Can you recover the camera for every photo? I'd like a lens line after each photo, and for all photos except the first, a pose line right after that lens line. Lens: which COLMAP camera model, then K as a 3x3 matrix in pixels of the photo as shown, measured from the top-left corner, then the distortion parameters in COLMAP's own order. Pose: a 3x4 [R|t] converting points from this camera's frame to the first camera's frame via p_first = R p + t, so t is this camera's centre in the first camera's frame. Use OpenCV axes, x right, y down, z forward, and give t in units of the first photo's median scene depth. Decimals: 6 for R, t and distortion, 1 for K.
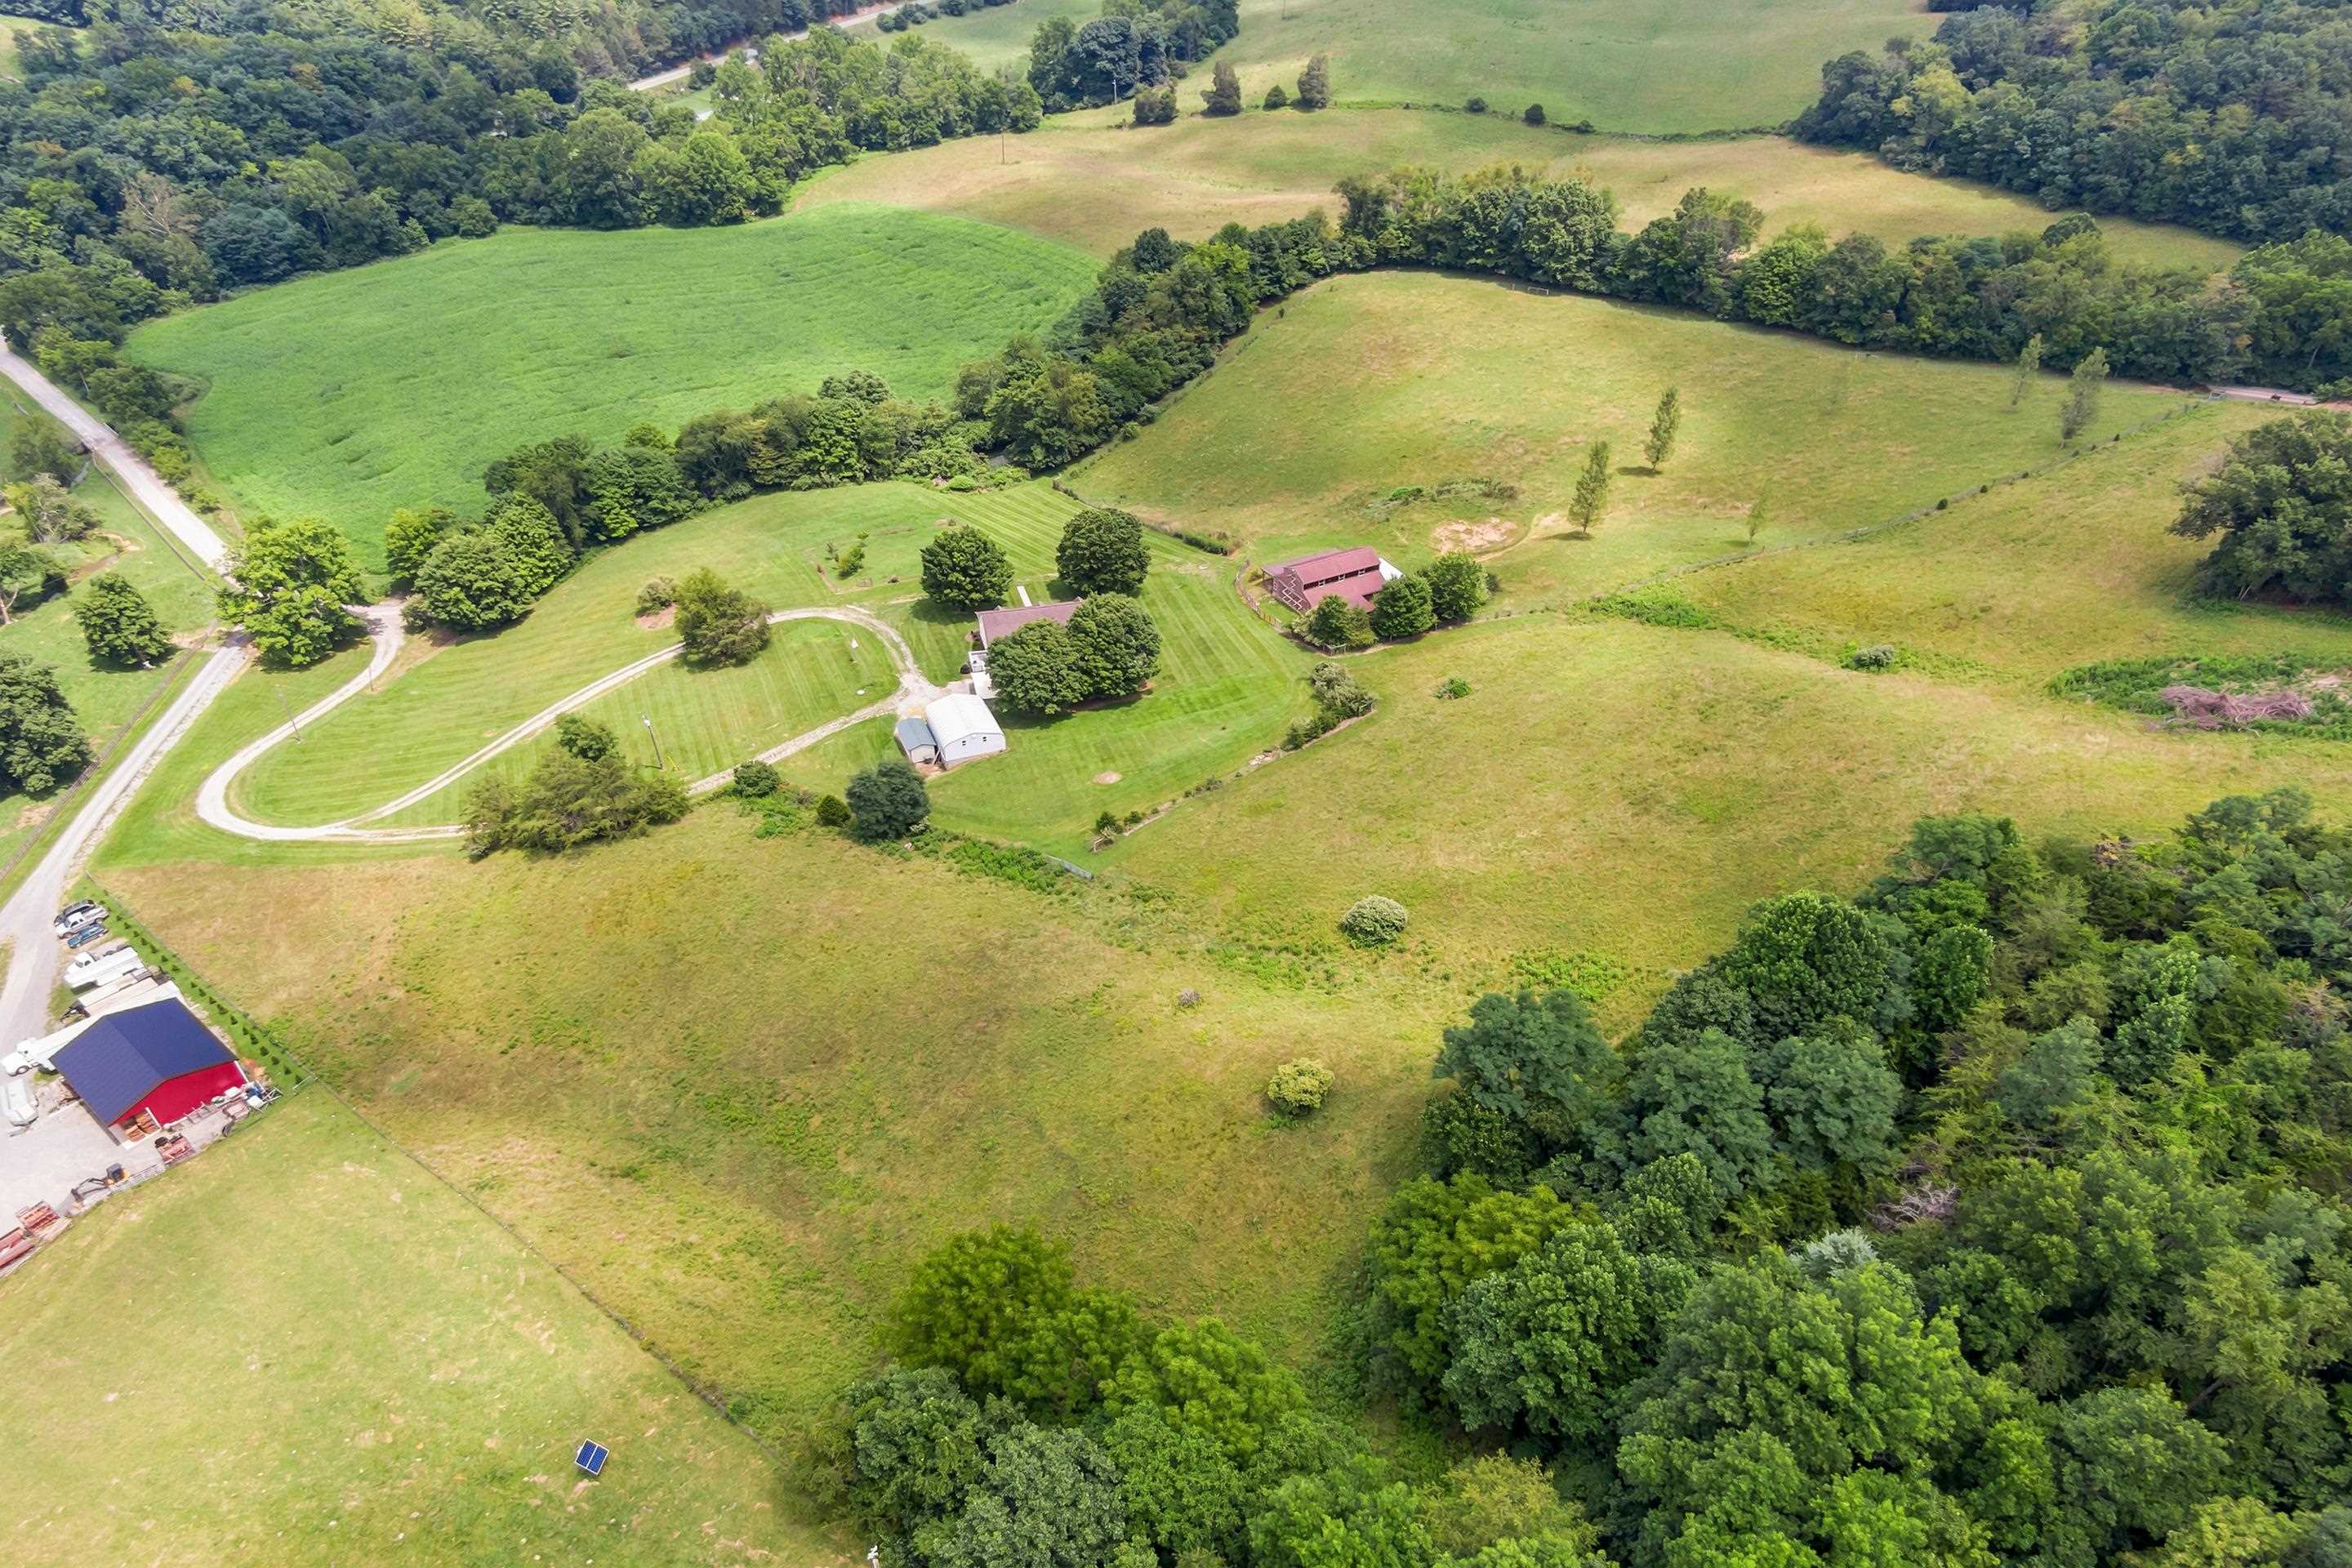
lens RADIAL K [[1644.8, 0, 1170.3], [0, 1644.8, 898.3], [0, 0, 1]] dist [0.053551, -0.087124]
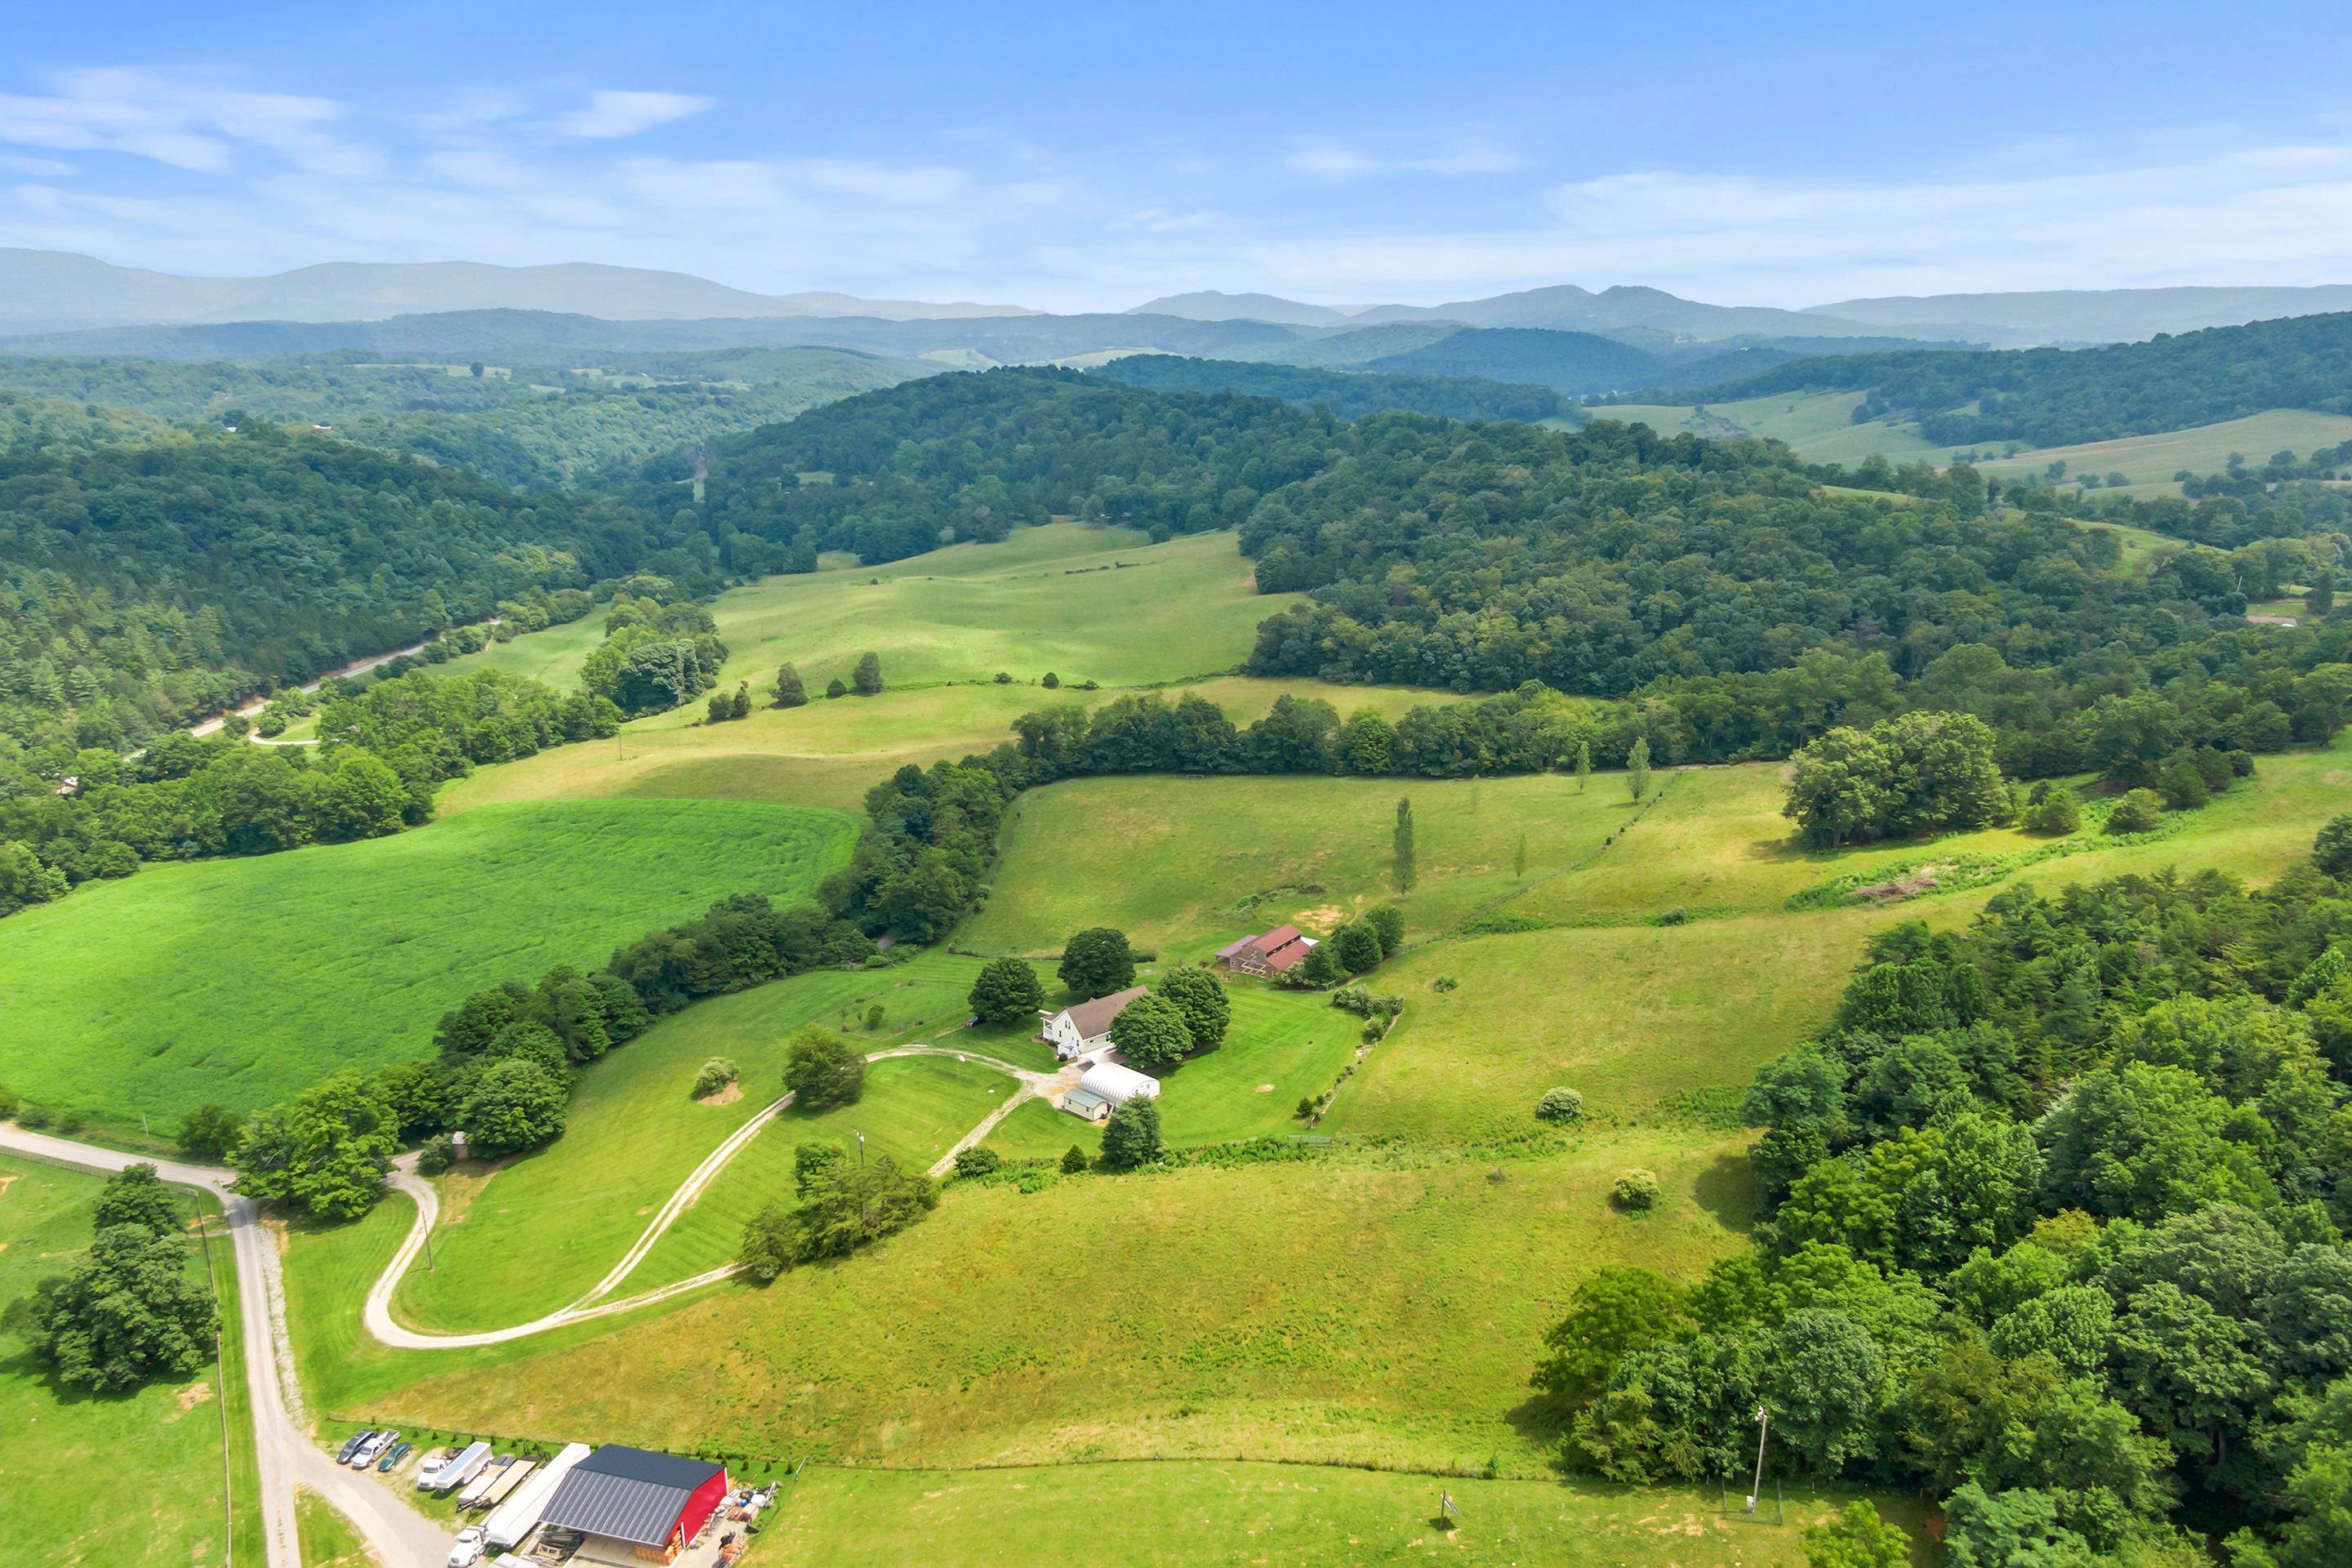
lens RADIAL K [[1655.3, 0, 1196.2], [0, 1655.3, 778.7], [0, 0, 1]] dist [0.056464, -0.103115]
pose [[0.887250, -0.115166, 0.446681, -0.346003], [0.285622, 0.897537, -0.335927, 0.070060], [-0.362226, 0.425633, 0.829234, -0.077140]]
